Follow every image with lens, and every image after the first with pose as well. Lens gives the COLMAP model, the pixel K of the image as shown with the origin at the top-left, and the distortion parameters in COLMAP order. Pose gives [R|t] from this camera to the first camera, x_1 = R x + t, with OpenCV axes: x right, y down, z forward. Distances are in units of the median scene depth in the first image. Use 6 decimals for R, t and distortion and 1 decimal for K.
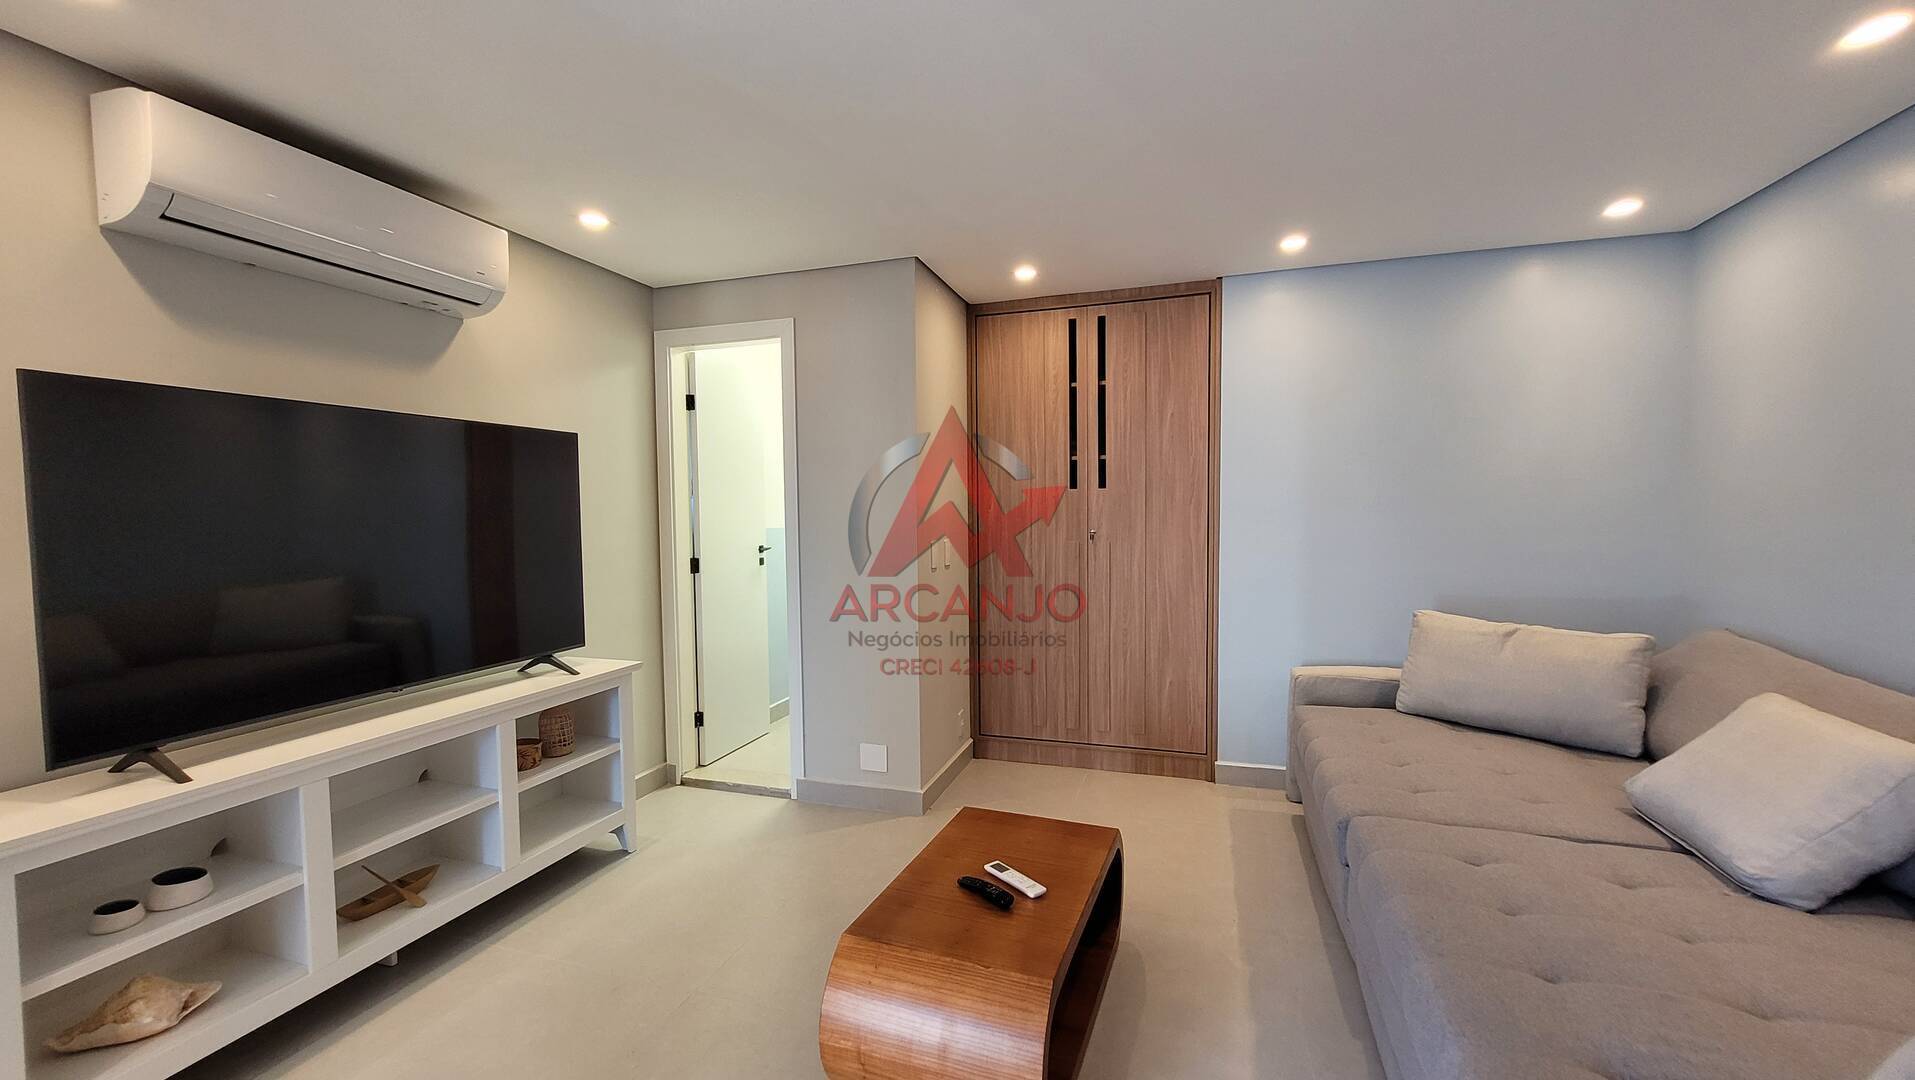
lens RADIAL K [[758.2, 0, 943.8], [0, 758.2, 541.7], [0, 0, 1]] dist [0.001809, -0.001029]
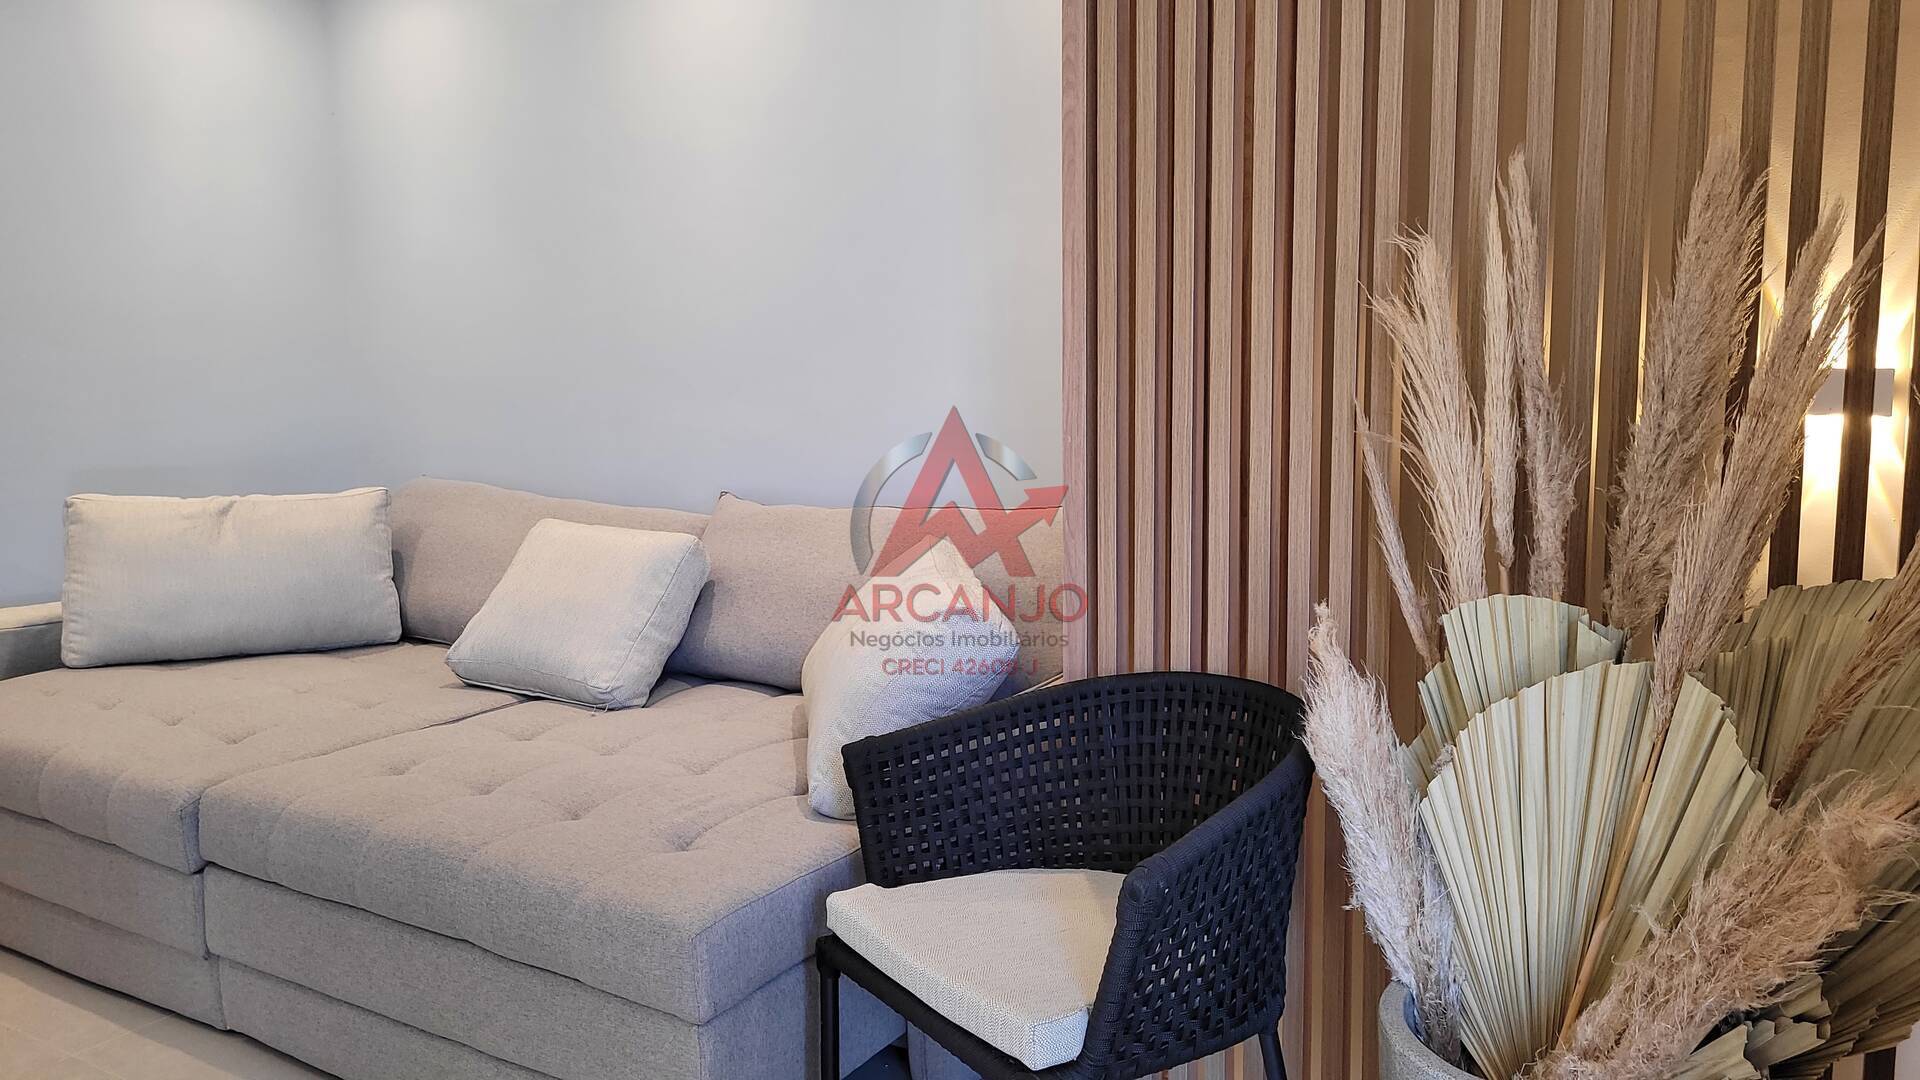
lens RADIAL K [[1455.7, 0, 976.6], [0, 1455.7, 508.9], [0, 0, 1]] dist [0.035351, -0.022457]
pose [[0.224939, -0.104140, 0.968792, -0.309131], [0.055138, 0.994039, 0.094052, 0.030106], [-0.972811, 0.032261, 0.229341, 0.050293]]
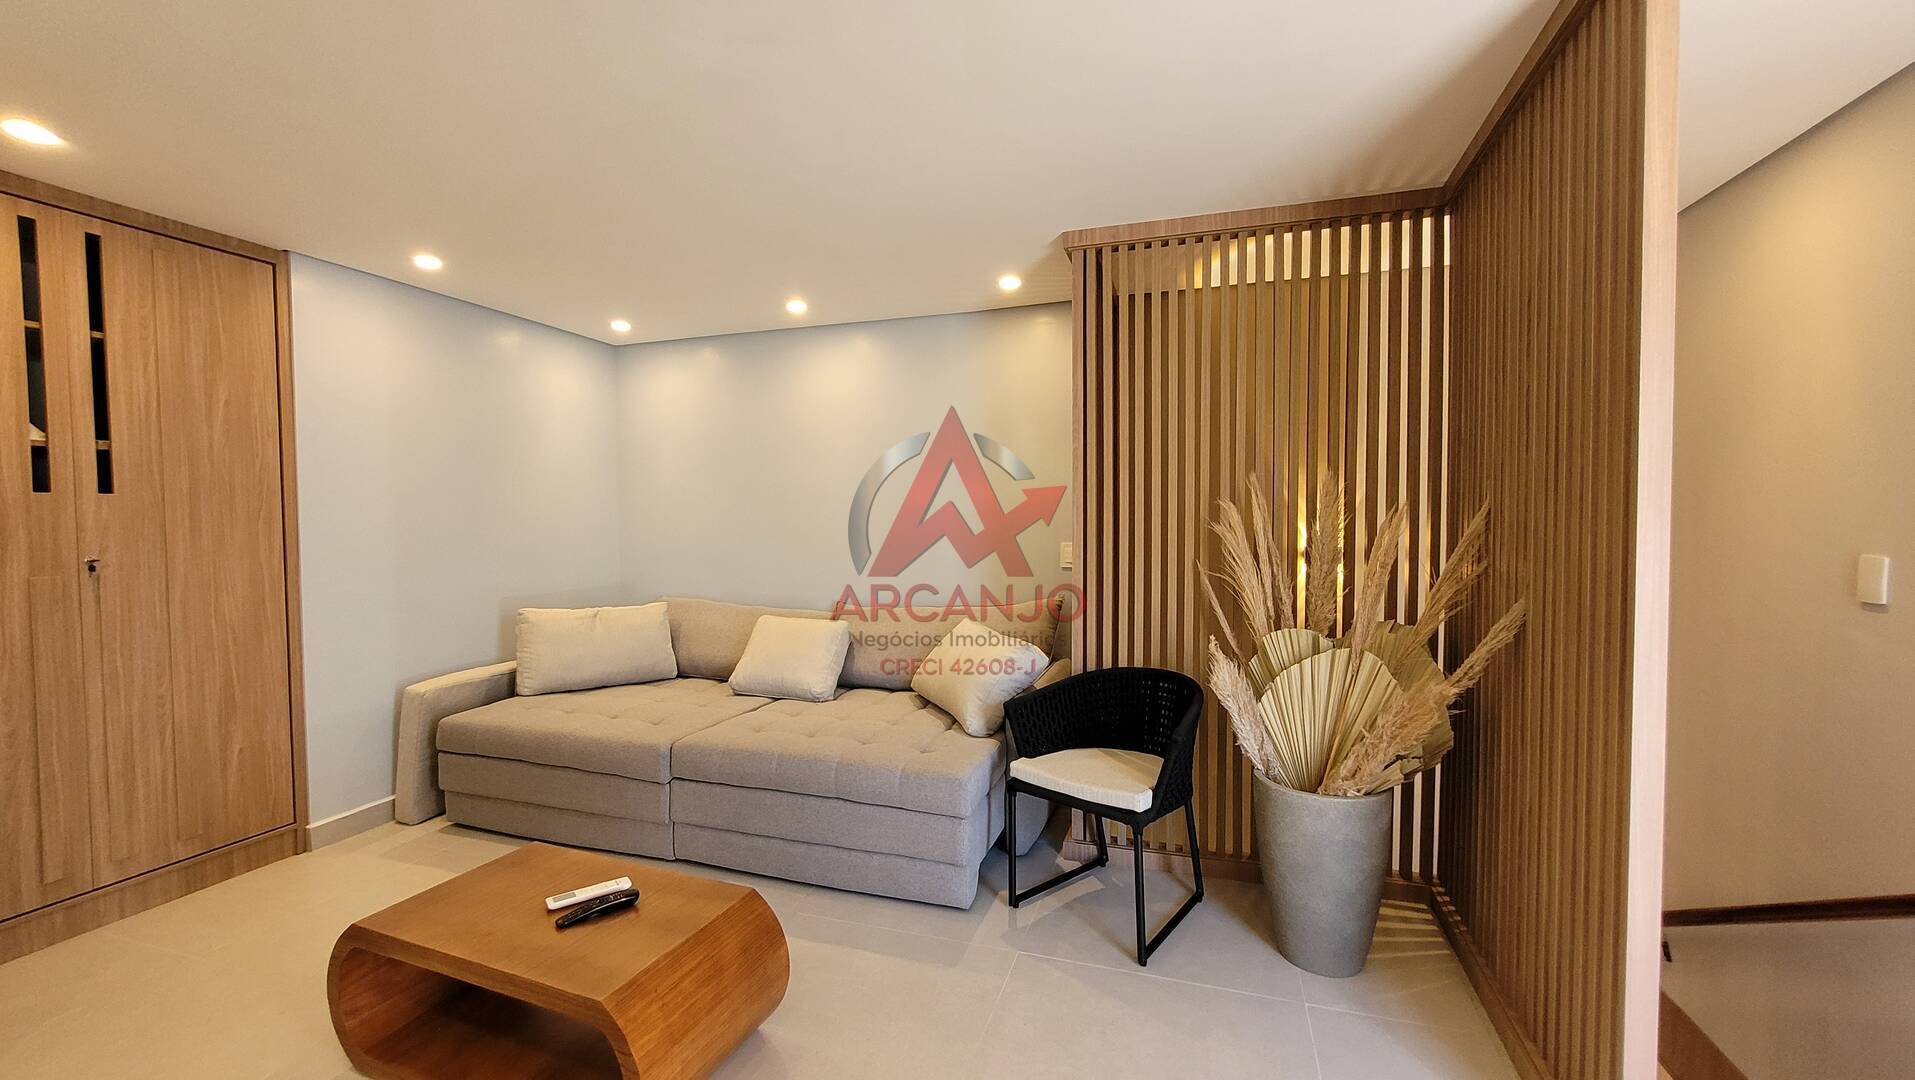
lens RADIAL K [[758.2, 0, 952.4], [0, 758.2, 544.6], [0, 0, 1]] dist [0.001809, -0.001029]
pose [[0.004508, -0.023065, 0.999724, -0.525175], [0.054835, 0.998235, 0.022784, -0.000569], [-0.998485, 0.054717, 0.005765, 0.298022]]
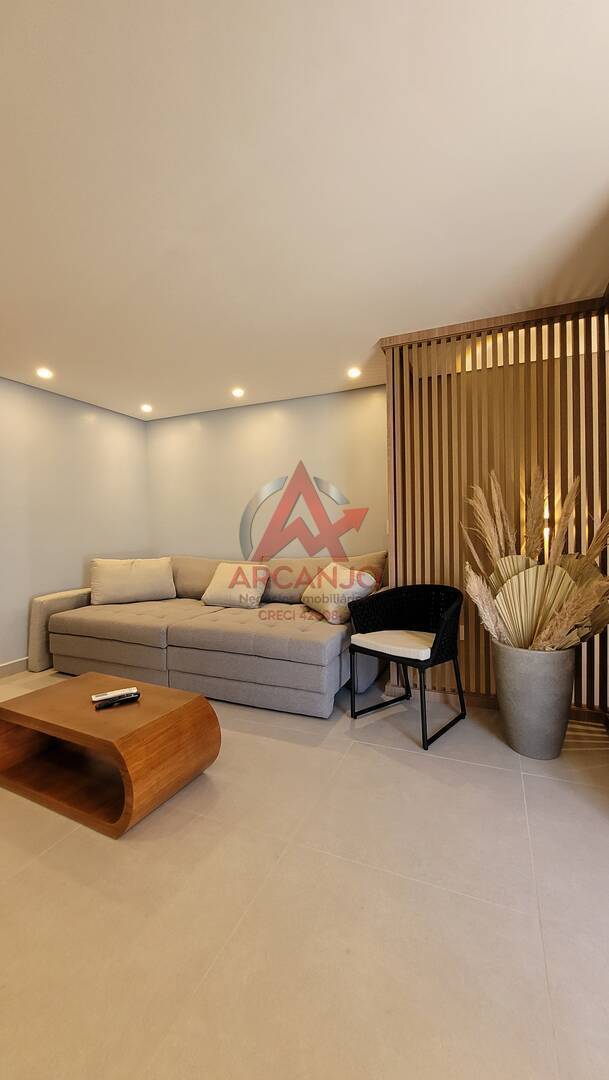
lens RADIAL K [[427.6, 0, 302.5], [0, 427.6, 533.0], [0, 0, 1]] dist [0.001809, -0.001029]
pose [[0.094949, -0.001917, 0.995480, -0.528965], [0.065037, 0.997874, -0.004282, 0.056469], [-0.993355, 0.065149, 0.094872, 0.256963]]
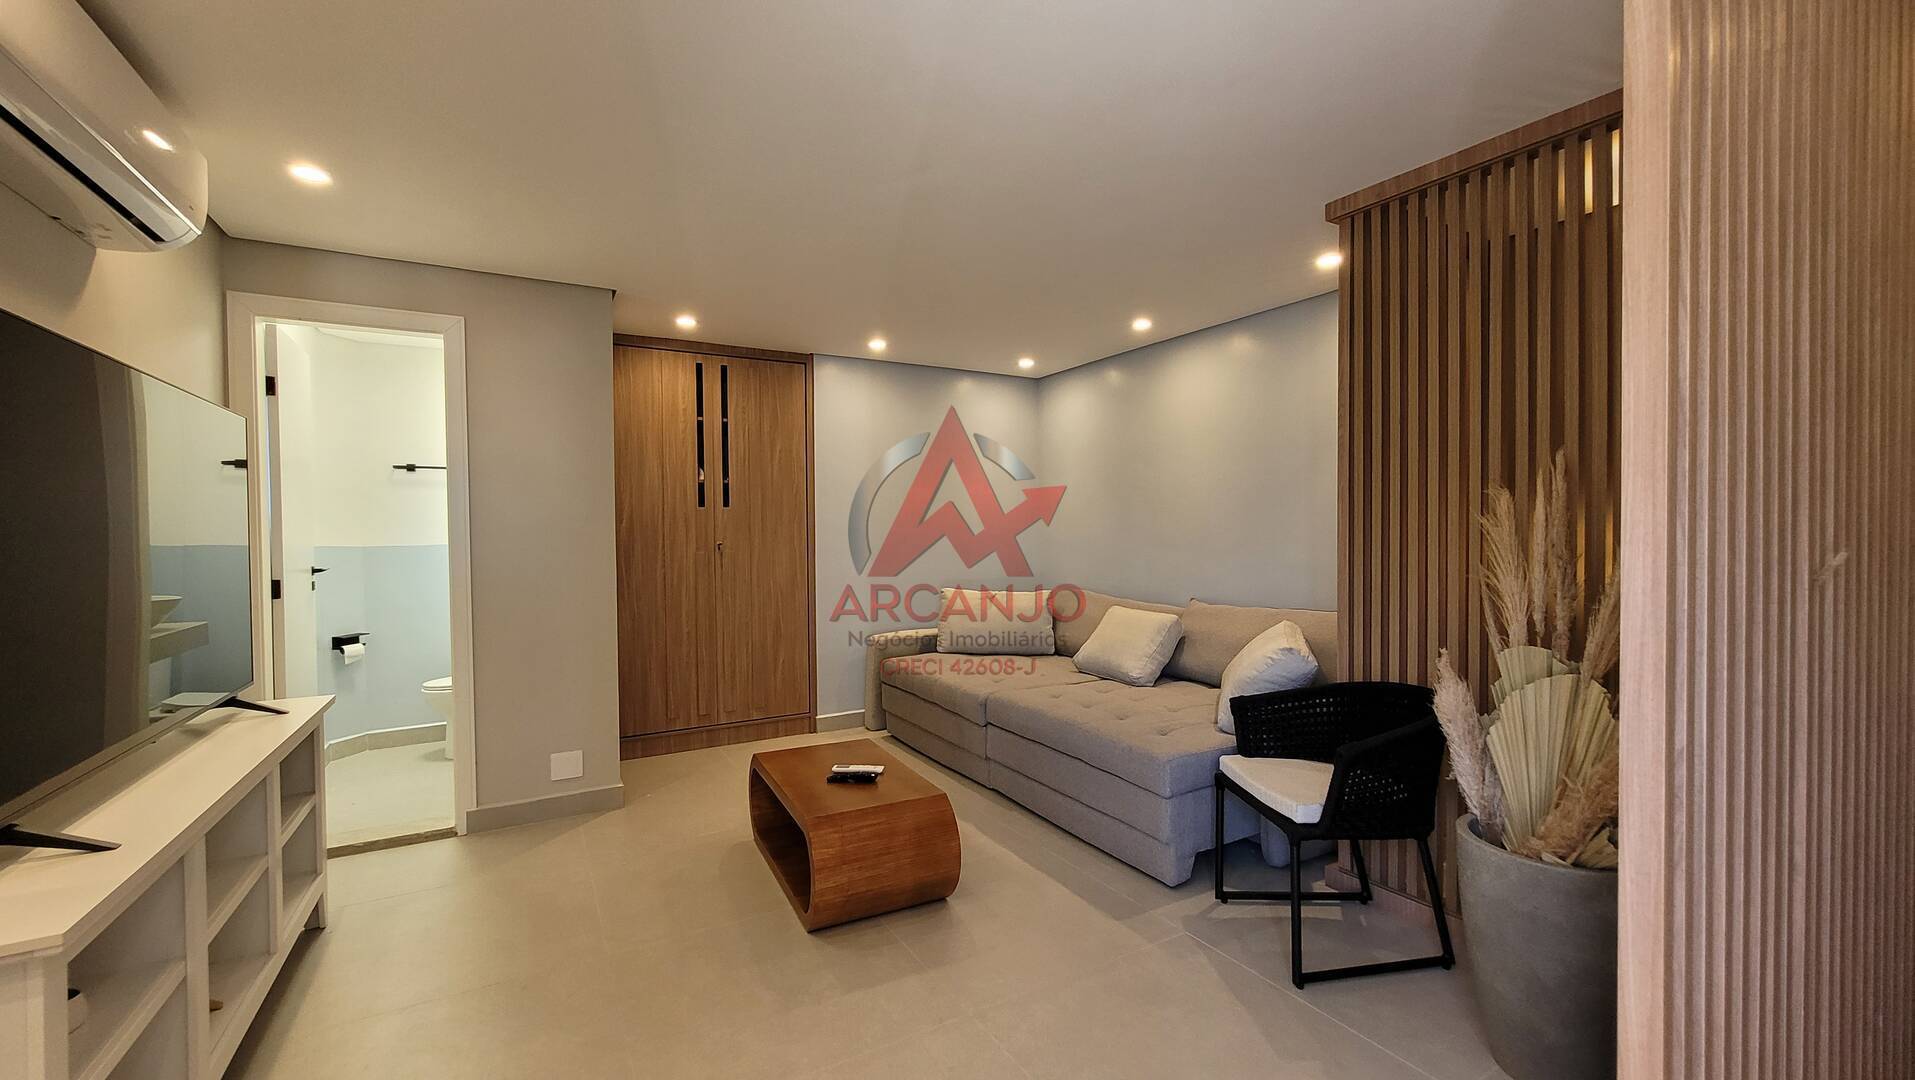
lens RADIAL K [[758.2, 0, 945.1], [0, 758.2, 542.9], [0, 0, 1]] dist [0.001809, -0.001029]
pose [[0.671018, -0.006776, 0.741410, -0.520507], [0.037251, 0.999003, -0.024584, 0.032876], [-0.740504, 0.044115, 0.670602, -0.068881]]
